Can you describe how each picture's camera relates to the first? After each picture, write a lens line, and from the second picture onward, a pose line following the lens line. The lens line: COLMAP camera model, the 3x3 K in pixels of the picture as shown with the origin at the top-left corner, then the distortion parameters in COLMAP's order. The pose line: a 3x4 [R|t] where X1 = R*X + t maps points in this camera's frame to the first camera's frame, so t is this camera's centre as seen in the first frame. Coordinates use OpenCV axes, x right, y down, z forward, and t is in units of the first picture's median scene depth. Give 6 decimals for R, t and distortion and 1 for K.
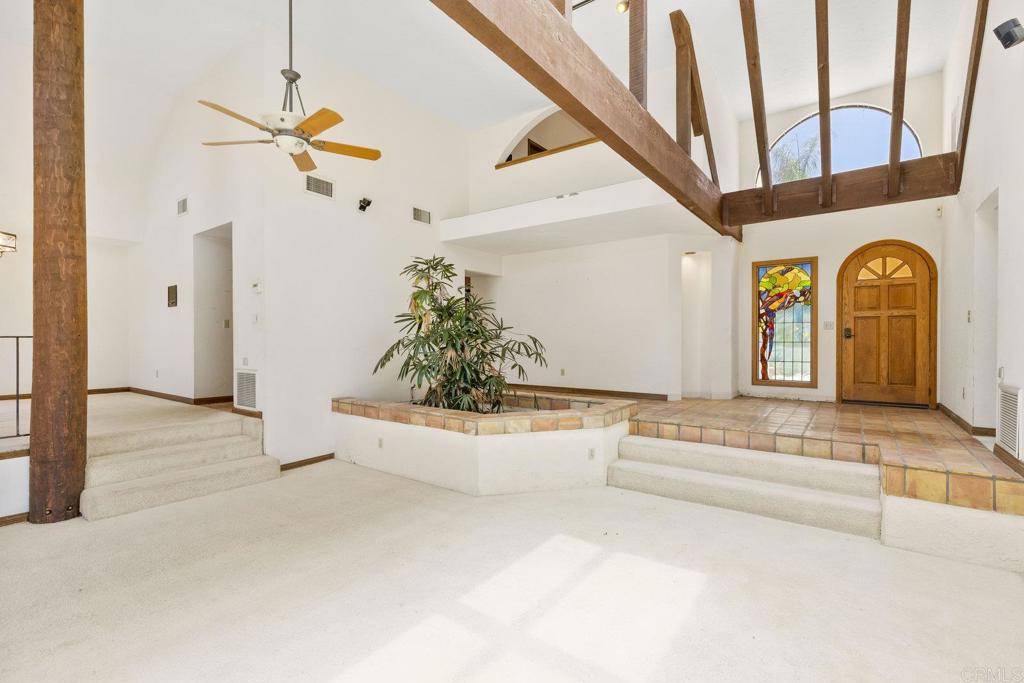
lens RADIAL K [[458.7, 0, 531.8], [0, 458.7, 347.0], [0, 0, 1]] dist [0.003906, -0.001234]
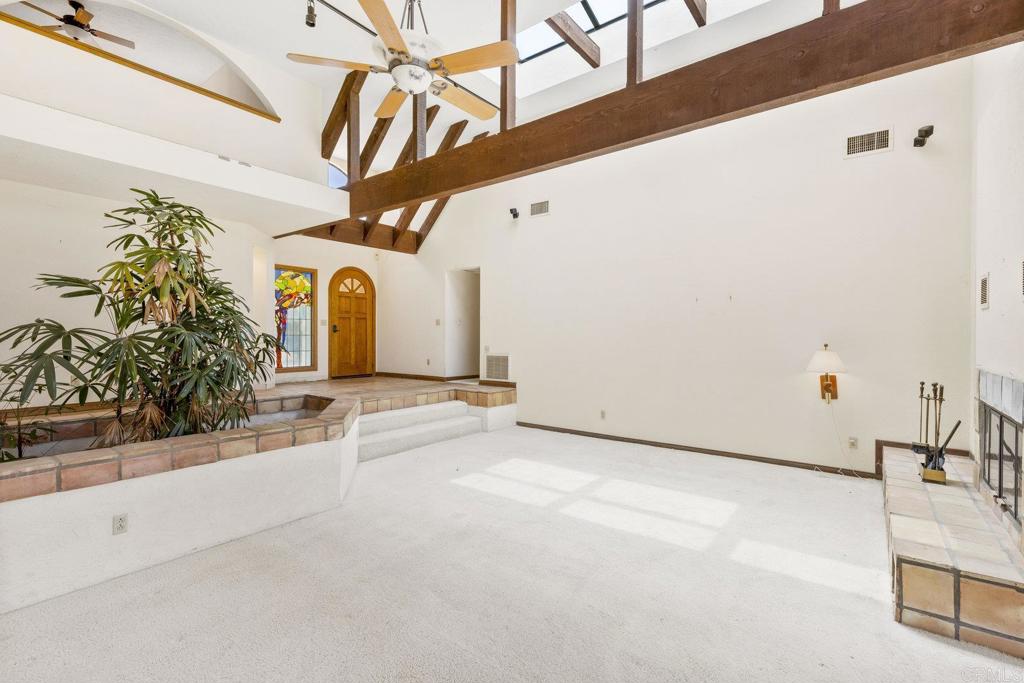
lens RADIAL K [[458.7, 0, 503.9], [0, 458.7, 336.3], [0, 0, 1]] dist [0.003906, -0.001234]
pose [[0.051702, -0.001929, 0.998661, -0.681135], [0.010851, 0.999940, 0.001370, -0.003491], [-0.998604, 0.010765, 0.051720, 0.426648]]
